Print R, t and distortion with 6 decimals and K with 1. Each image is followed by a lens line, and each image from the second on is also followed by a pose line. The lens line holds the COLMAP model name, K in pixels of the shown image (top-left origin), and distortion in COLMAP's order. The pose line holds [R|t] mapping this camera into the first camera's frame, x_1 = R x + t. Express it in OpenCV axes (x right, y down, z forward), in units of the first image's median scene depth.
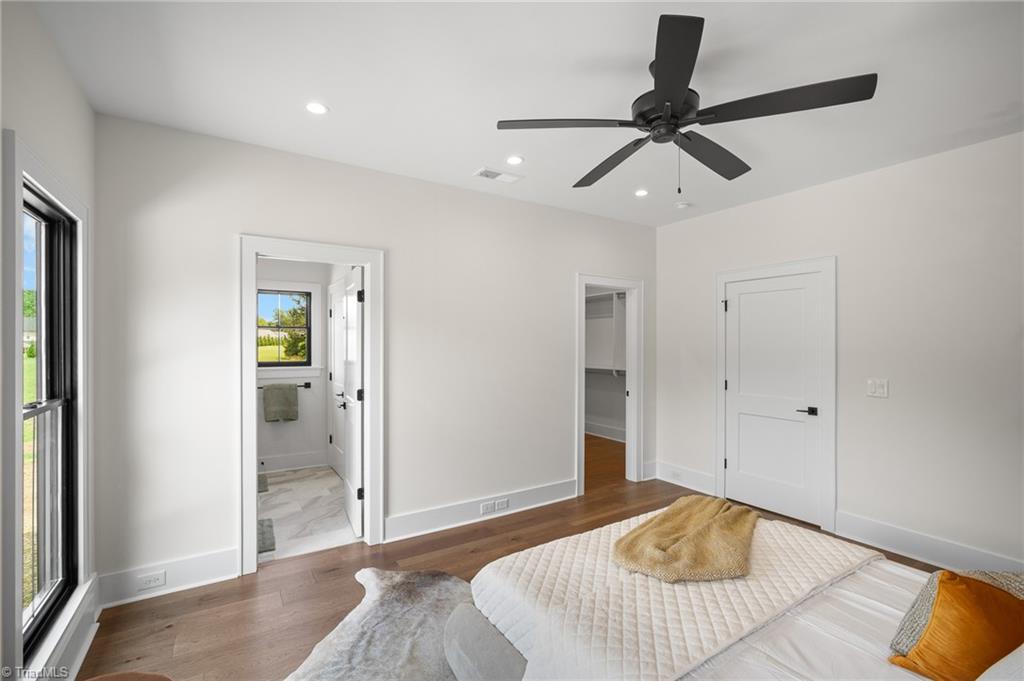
lens RADIAL K [[446.7, 0, 513.8], [0, 446.7, 344.8], [0, 0, 1]] dist [-0.002680, 0.000211]
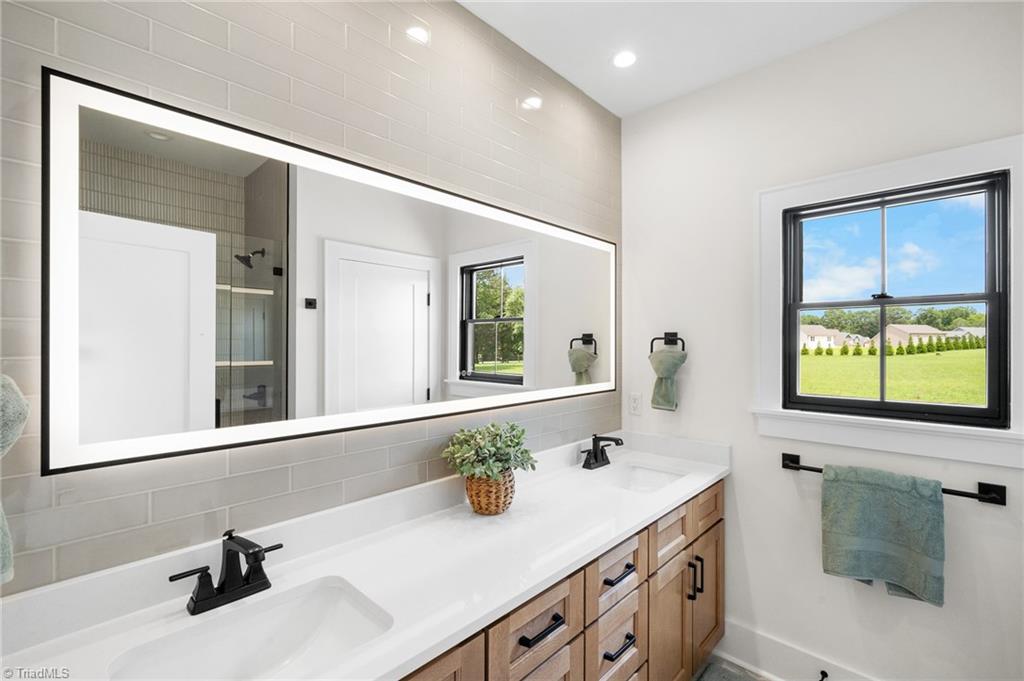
lens RADIAL K [[446.7, 0, 511.5], [0, 446.7, 338.6], [0, 0, 1]] dist [-0.002680, 0.000211]
pose [[0.237953, -0.006918, -0.971252, -0.262425], [-0.005750, 0.999947, -0.008531, -0.004997], [0.971260, 0.007615, 0.237901, 0.645591]]
